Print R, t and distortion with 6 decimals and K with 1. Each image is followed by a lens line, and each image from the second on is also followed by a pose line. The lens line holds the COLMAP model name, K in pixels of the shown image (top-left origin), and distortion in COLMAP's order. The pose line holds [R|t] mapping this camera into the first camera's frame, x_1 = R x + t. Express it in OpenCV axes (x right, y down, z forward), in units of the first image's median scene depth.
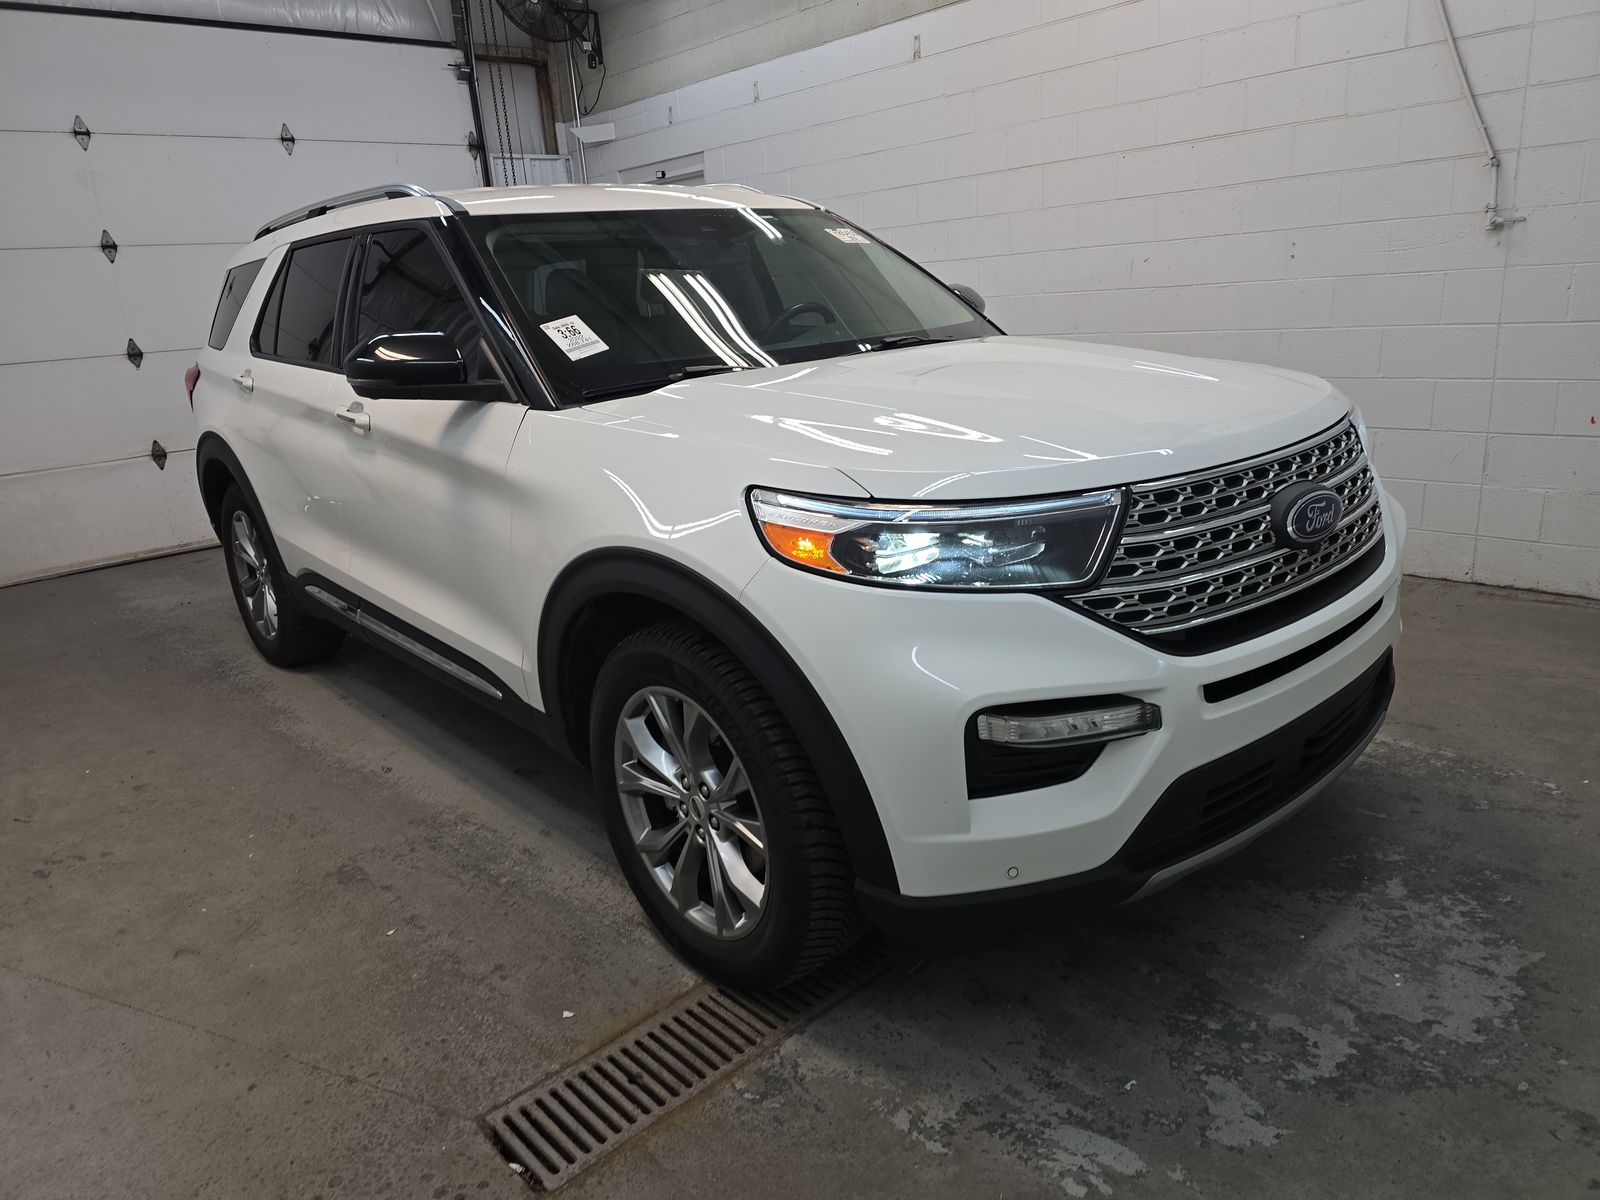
lens RADIAL K [[1072.9, 0, 795.9], [0, 1072.9, 591.9], [0, 0, 1]] dist [0.046270, -0.041203]
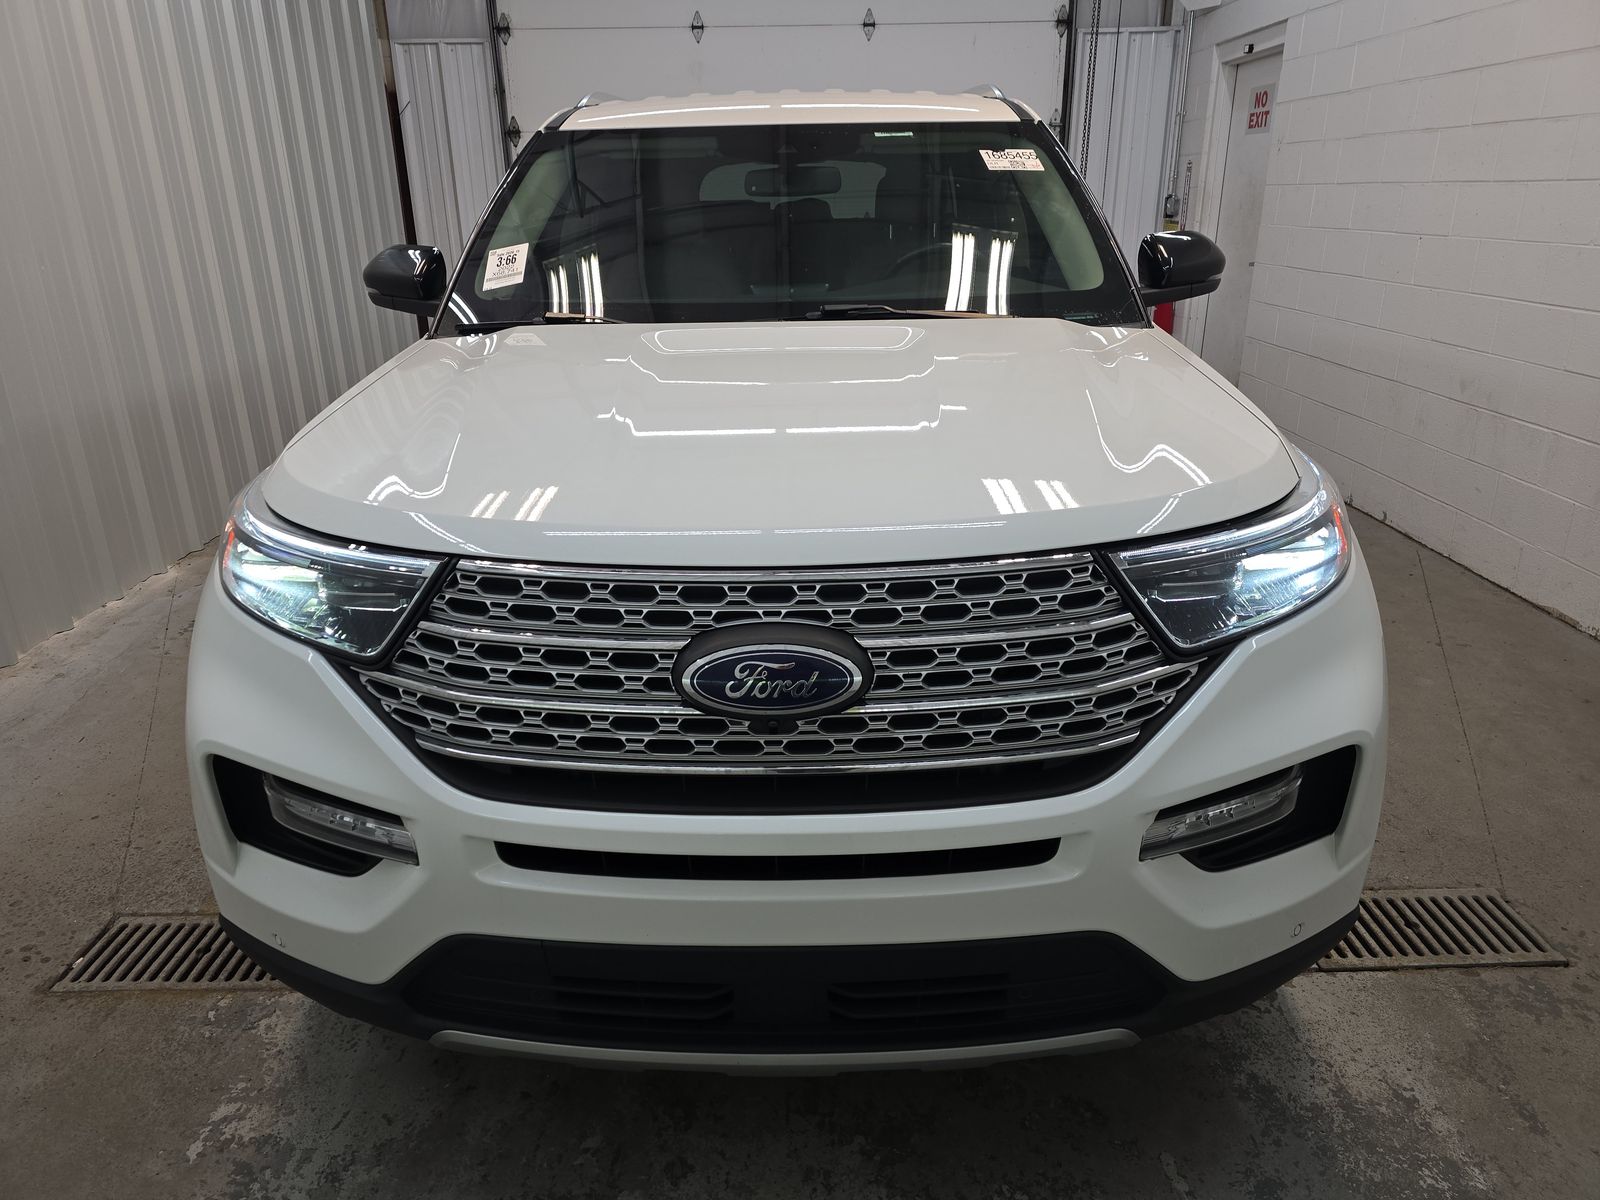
lens RADIAL K [[1072.9, 0, 795.9], [0, 1072.9, 591.9], [0, 0, 1]] dist [0.046270, -0.041203]
pose [[0.743805, 0.286418, -0.603919, 0.751398], [-0.219477, 0.958095, 0.184077, -0.211576], [0.631335, -0.004371, 0.775498, 0.439422]]
